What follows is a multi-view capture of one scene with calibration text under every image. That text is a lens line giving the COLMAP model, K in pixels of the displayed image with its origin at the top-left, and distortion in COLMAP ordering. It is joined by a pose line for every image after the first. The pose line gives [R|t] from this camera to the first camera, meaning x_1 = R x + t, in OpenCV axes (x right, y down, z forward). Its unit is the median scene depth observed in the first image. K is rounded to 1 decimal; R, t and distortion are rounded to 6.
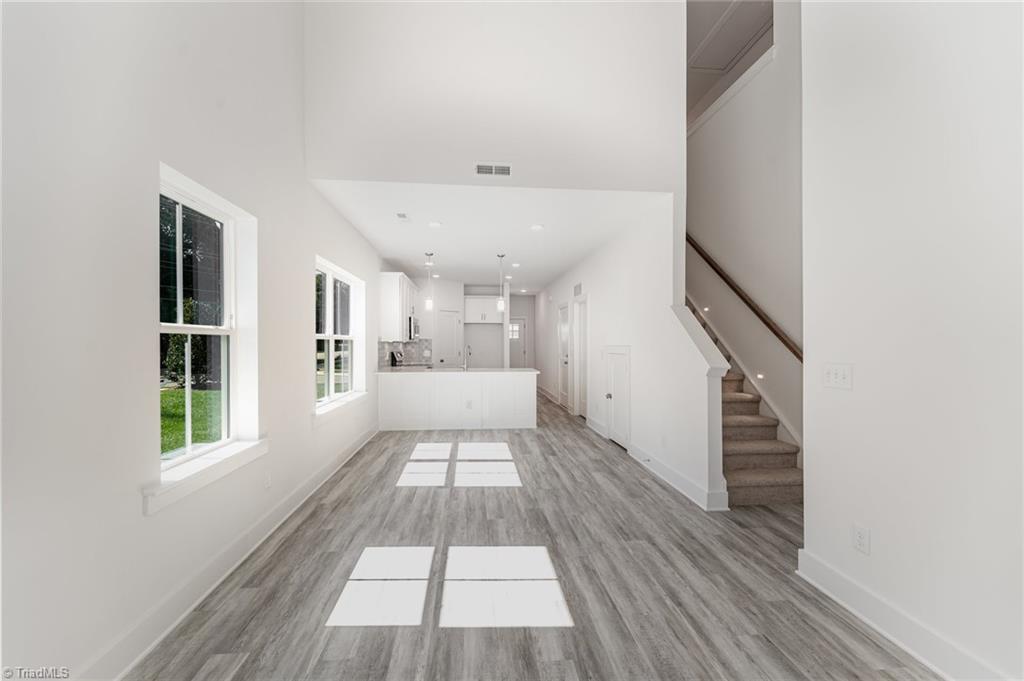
lens RADIAL K [[422.9, 0, 512.0], [0, 422.9, 340.5], [0, 0, 1]] dist [-0.000024, -0.000022]
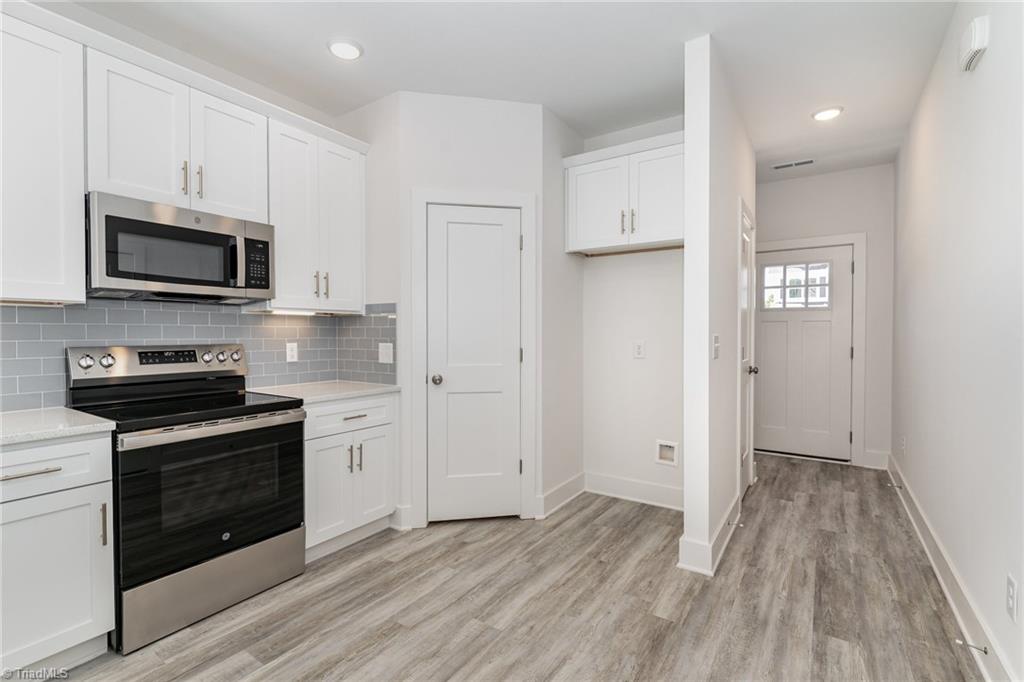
lens RADIAL K [[461.5, 0, 510.7], [0, 461.5, 340.9], [0, 0, 1]] dist [-0.002782, -0.000447]
pose [[0.770825, 0.007637, -0.637001, 0.088794], [0.005722, 0.999805, 0.018911, 0.020212], [0.637021, -0.018222, 0.770631, 0.999464]]
